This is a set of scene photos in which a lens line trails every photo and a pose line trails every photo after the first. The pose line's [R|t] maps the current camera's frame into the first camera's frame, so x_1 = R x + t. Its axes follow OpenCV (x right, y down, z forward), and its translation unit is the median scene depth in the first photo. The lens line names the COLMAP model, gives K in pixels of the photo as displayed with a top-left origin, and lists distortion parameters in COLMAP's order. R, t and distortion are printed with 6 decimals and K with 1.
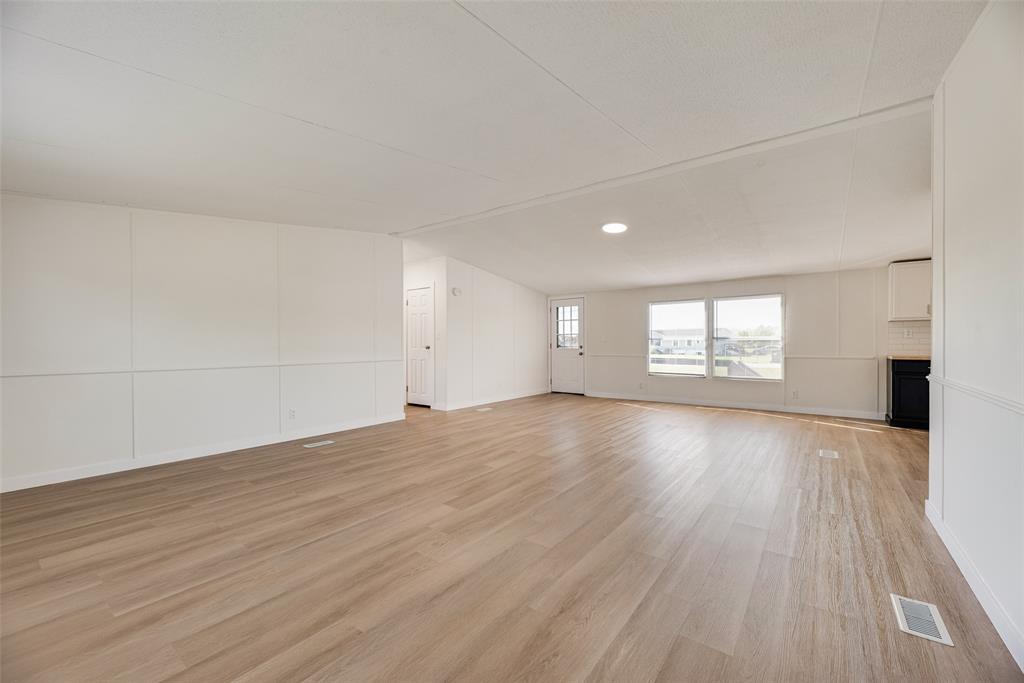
lens RADIAL K [[414.7, 0, 516.0], [0, 414.7, 343.8], [0, 0, 1]] dist [0.003535, -0.000264]
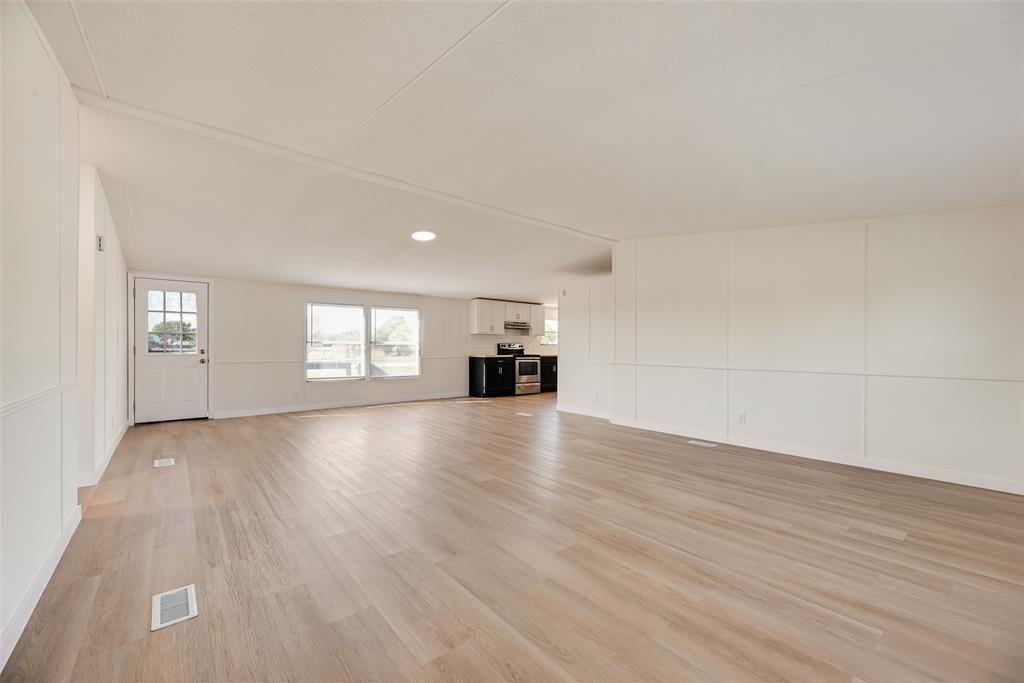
lens RADIAL K [[414.7, 0, 515.2], [0, 414.7, 345.2], [0, 0, 1]] dist [0.003535, -0.000264]
pose [[0.218545, 0.008530, 0.975790, -0.552928], [-0.002679, 0.999963, -0.008141, 0.001260], [-0.975823, -0.000835, 0.218560, 0.427558]]
